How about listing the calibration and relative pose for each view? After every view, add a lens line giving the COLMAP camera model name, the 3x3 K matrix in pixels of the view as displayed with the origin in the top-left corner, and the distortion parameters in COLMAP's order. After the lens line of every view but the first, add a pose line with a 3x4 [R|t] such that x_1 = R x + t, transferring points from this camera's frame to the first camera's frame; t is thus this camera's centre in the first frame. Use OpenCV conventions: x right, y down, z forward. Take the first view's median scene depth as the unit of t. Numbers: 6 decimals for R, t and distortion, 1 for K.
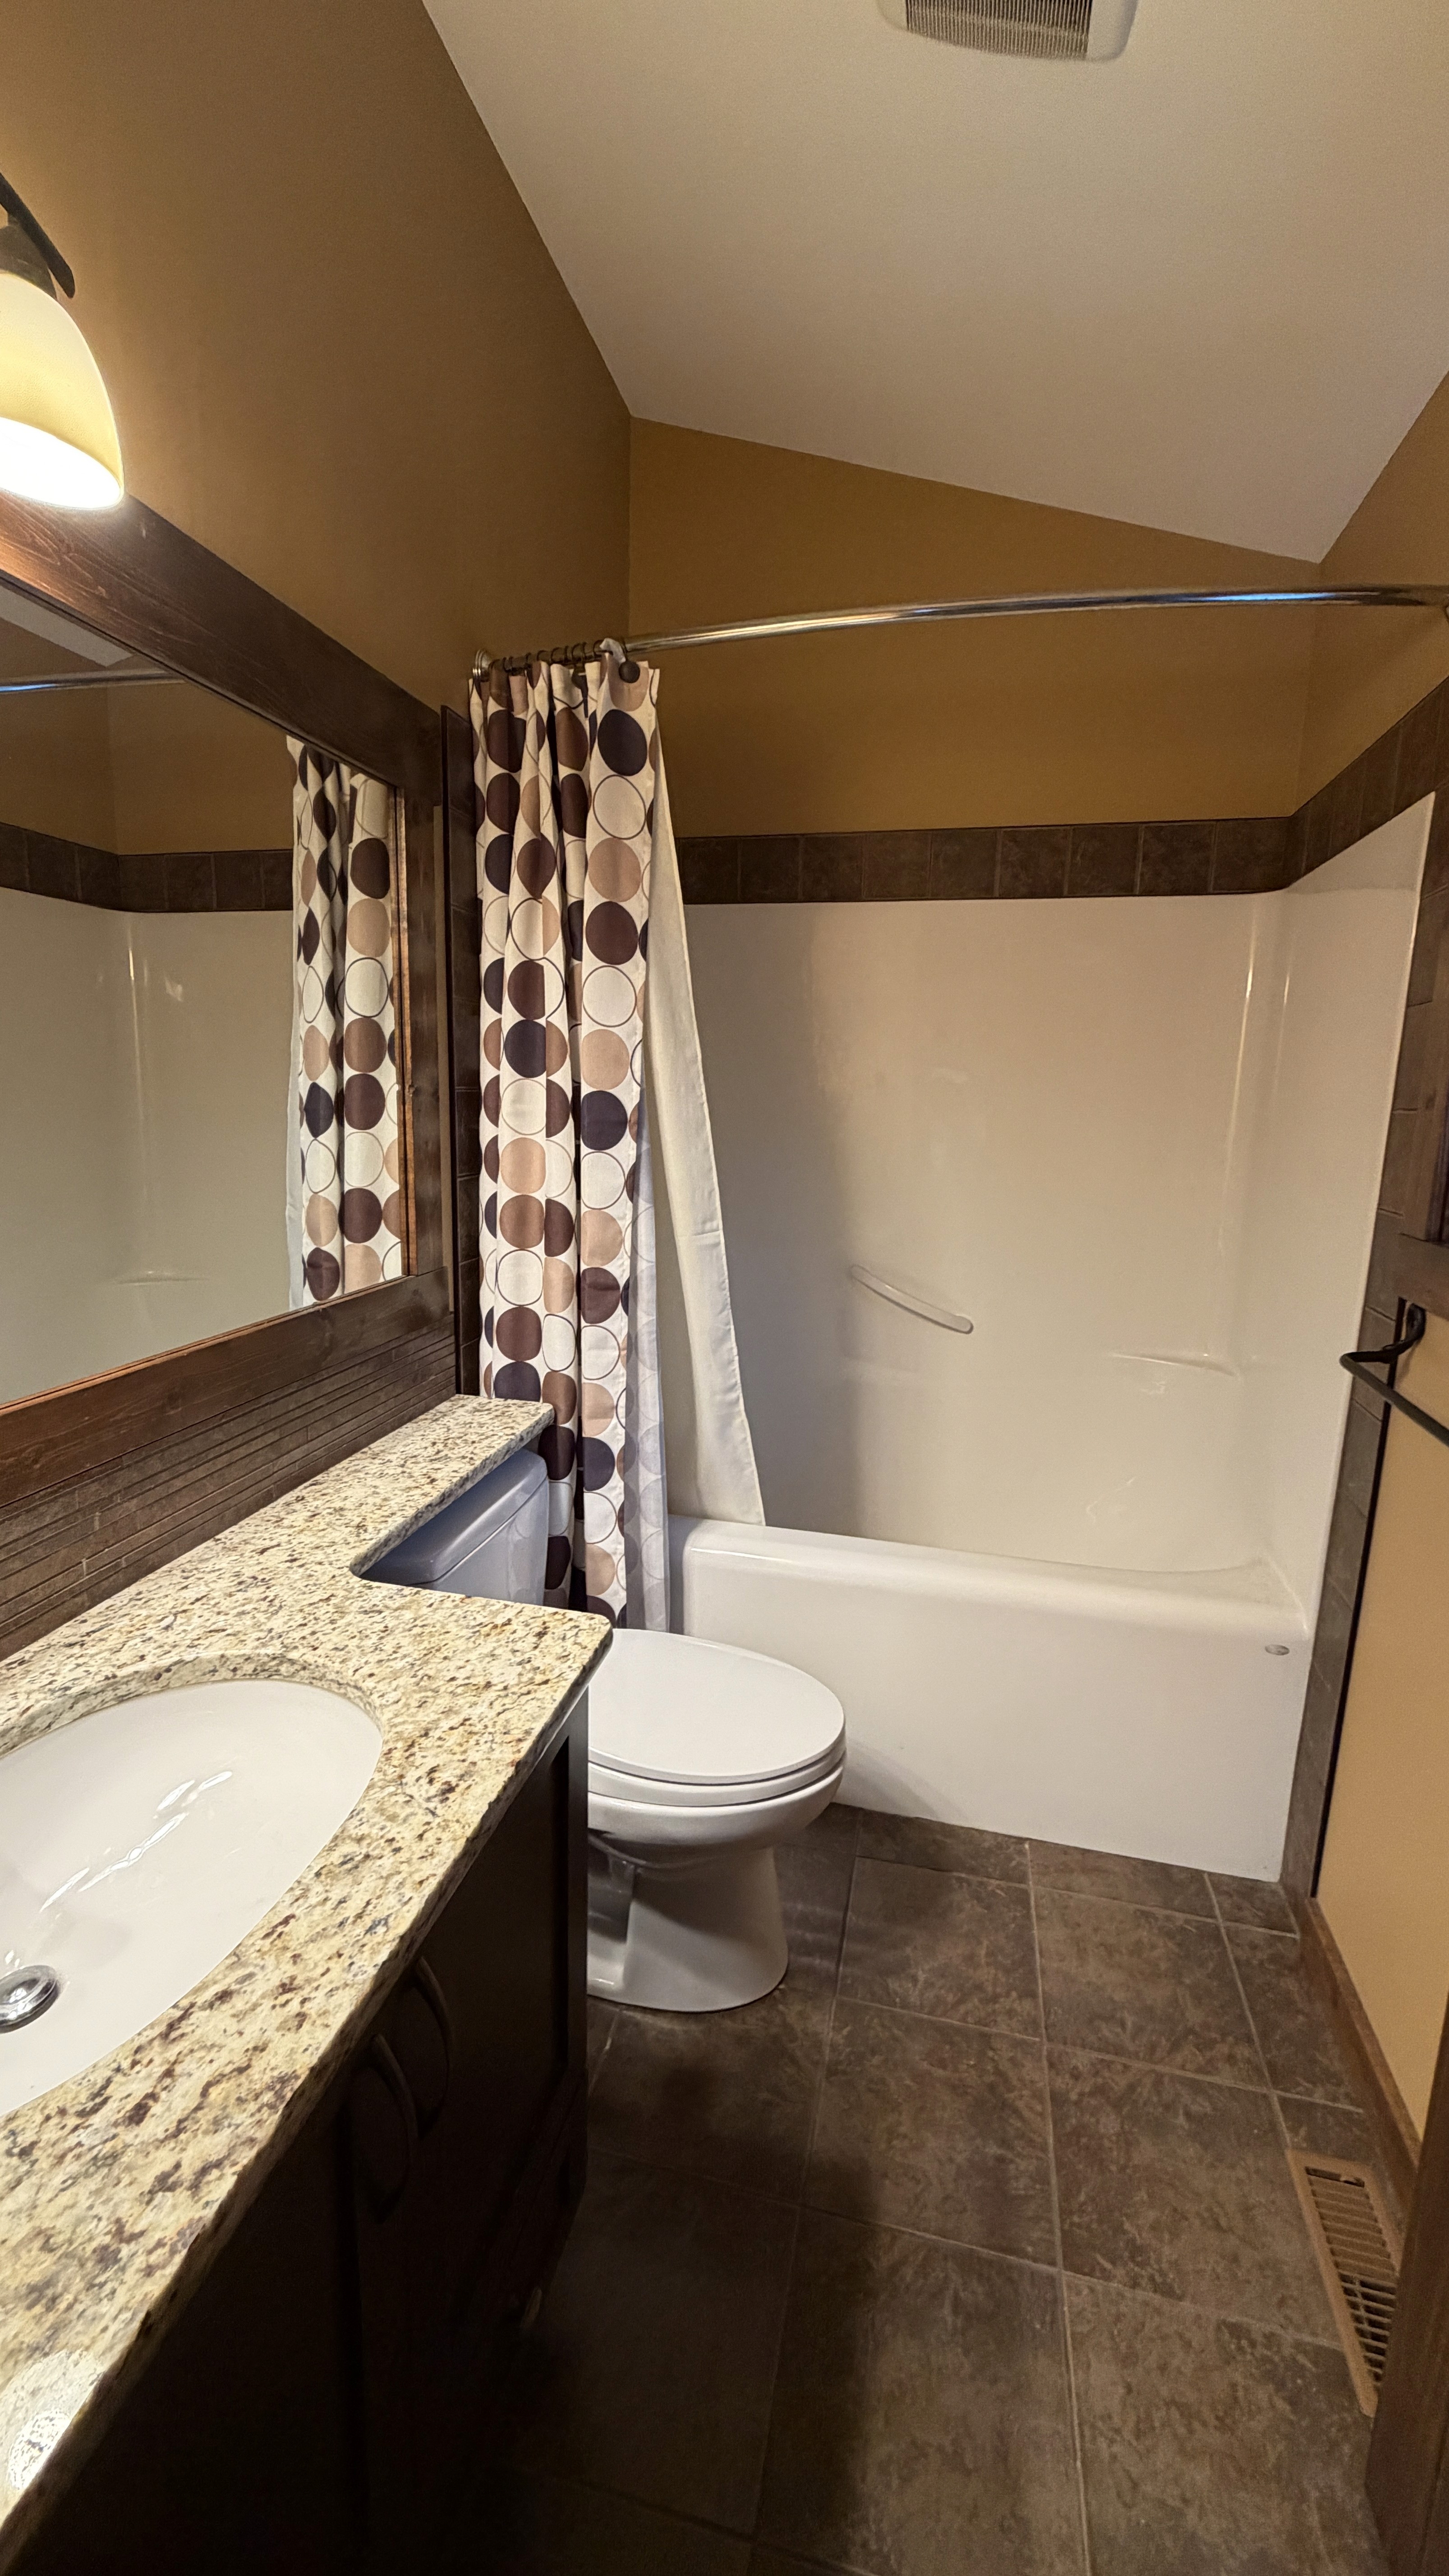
lens RADIAL K [[1022.7, 0, 728.9], [0, 1022.7, 1269.9], [0, 0, 1]] dist [-0.000663, 0.000429]
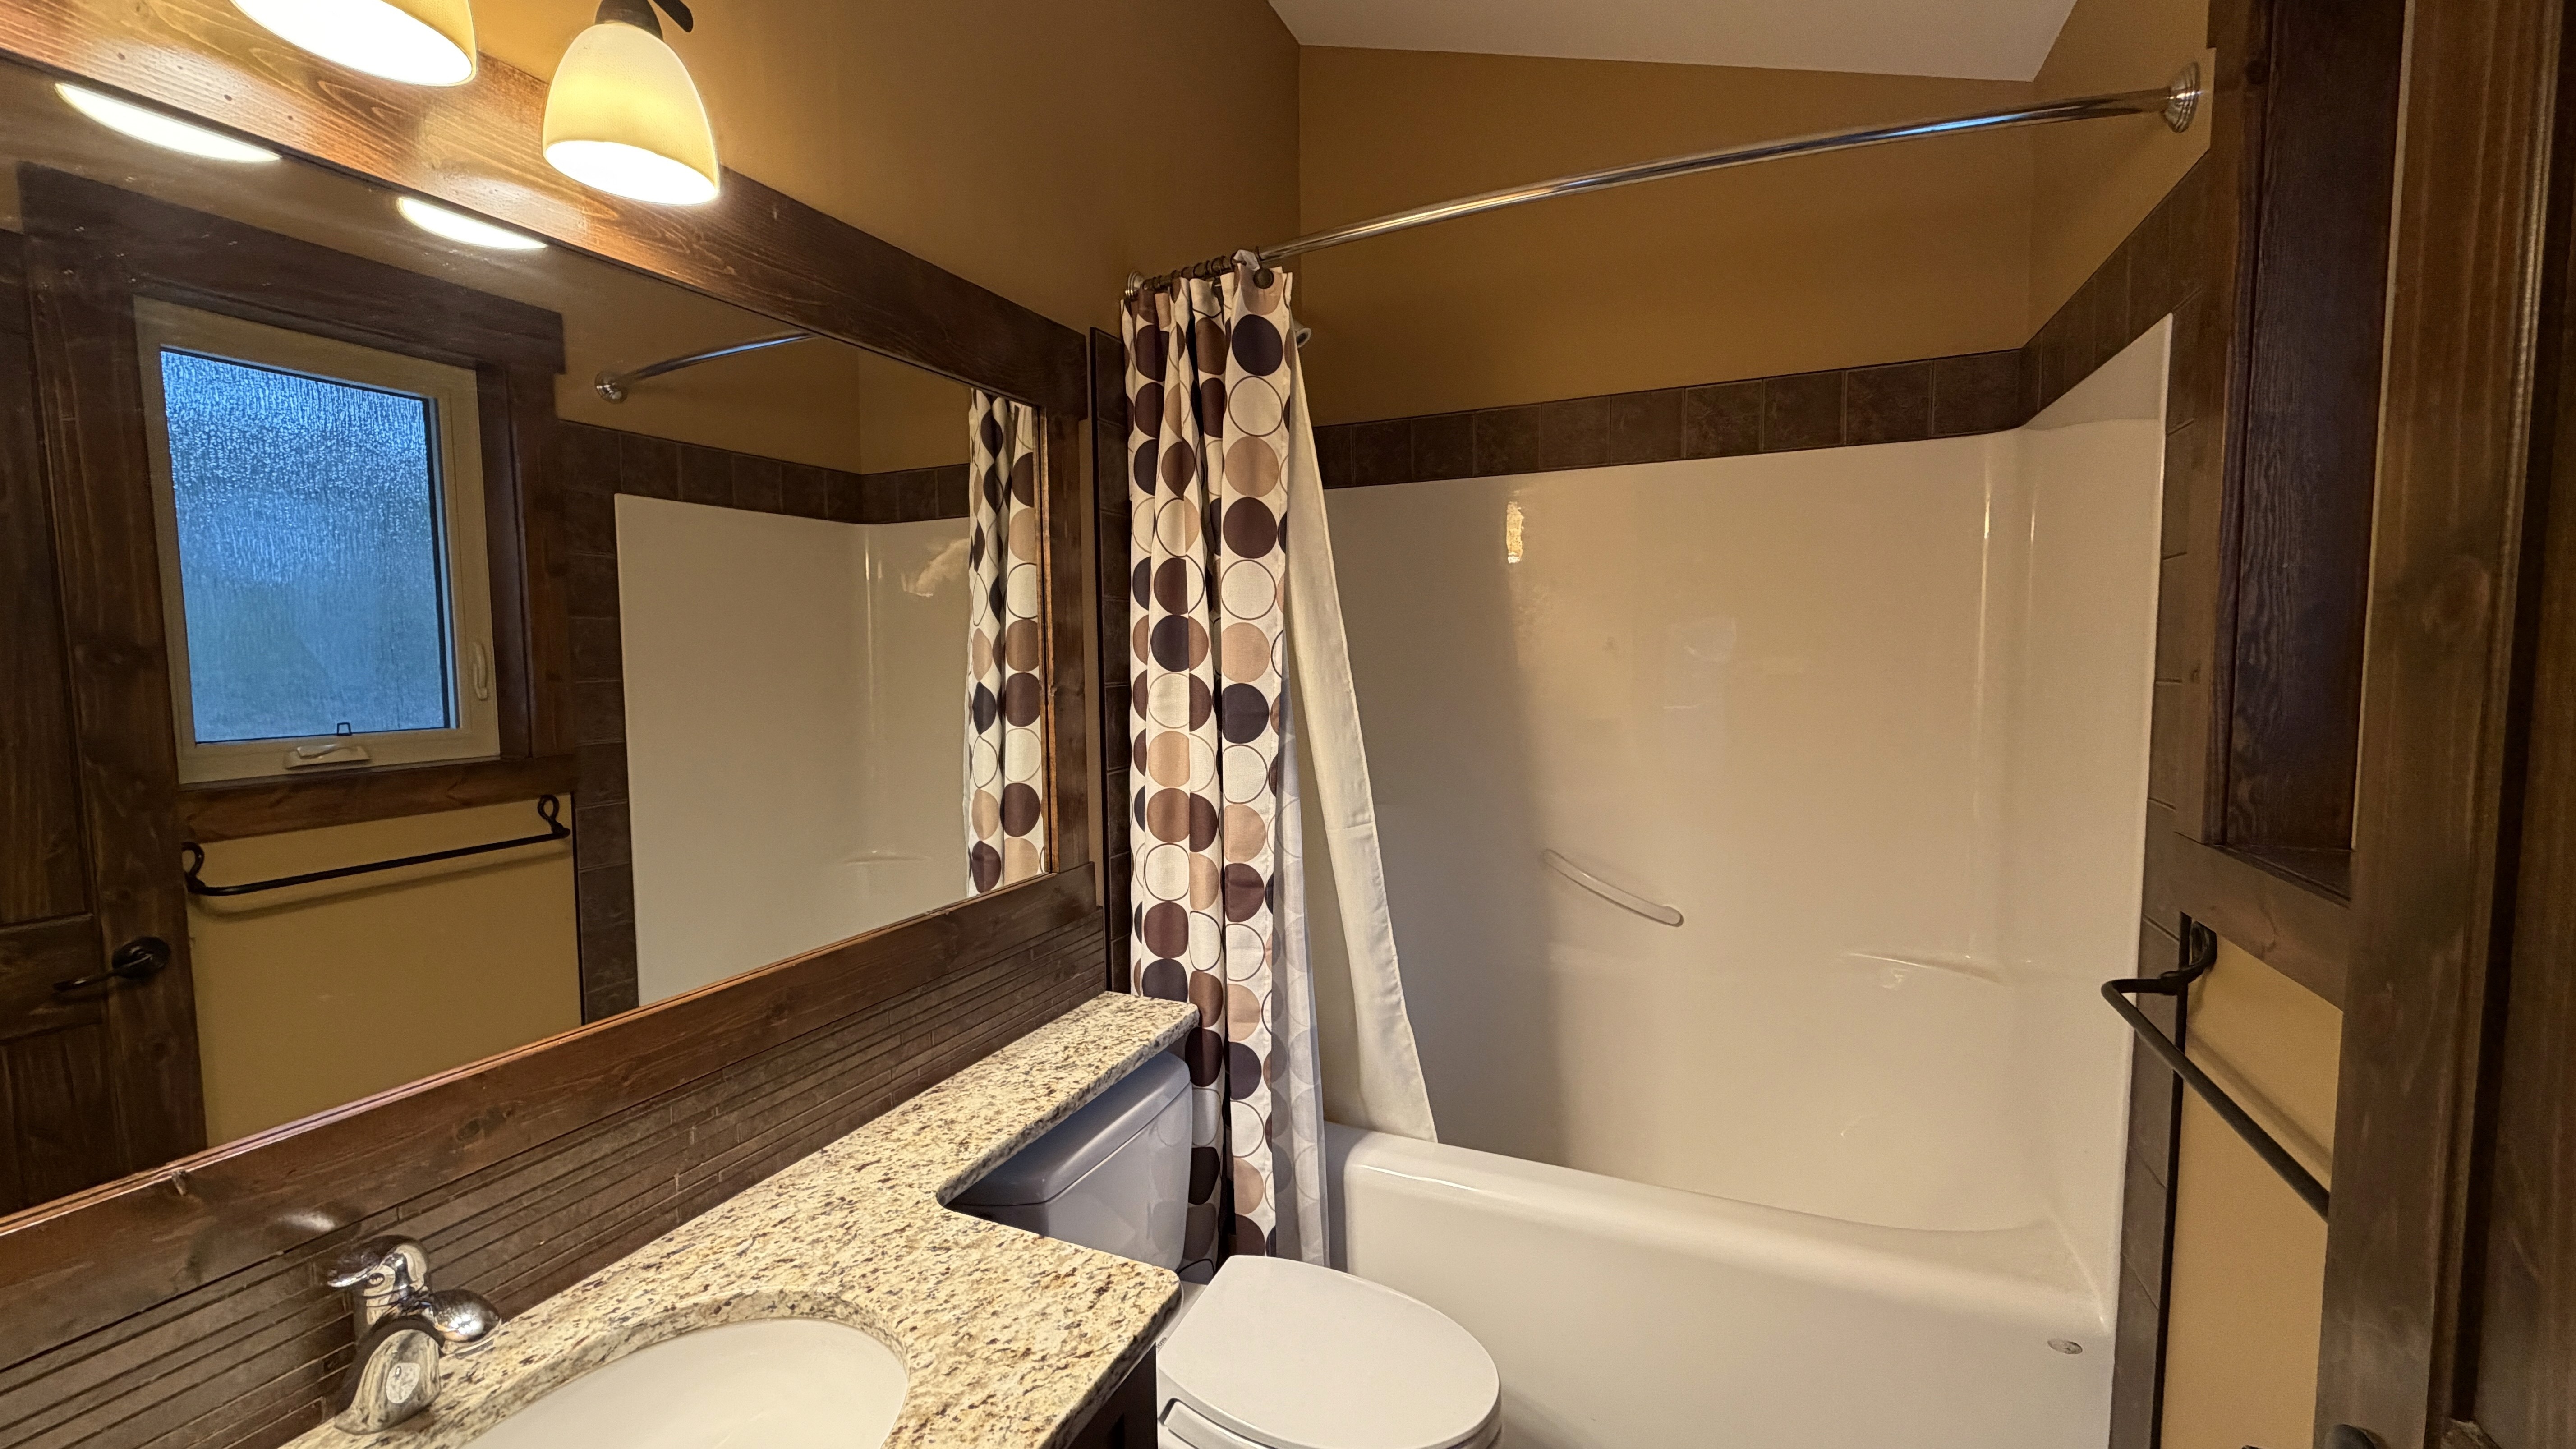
lens RADIAL K [[1022.7, 0, 1280.6], [0, 1022.7, 721.7], [0, 0, 1]] dist [-0.000663, 0.000429]
pose [[0.981212, -0.022282, -0.191641, 0.097629], [0.002025, 0.994443, -0.105258, -0.033661], [0.192921, 0.102893, 0.975805, 0.047900]]
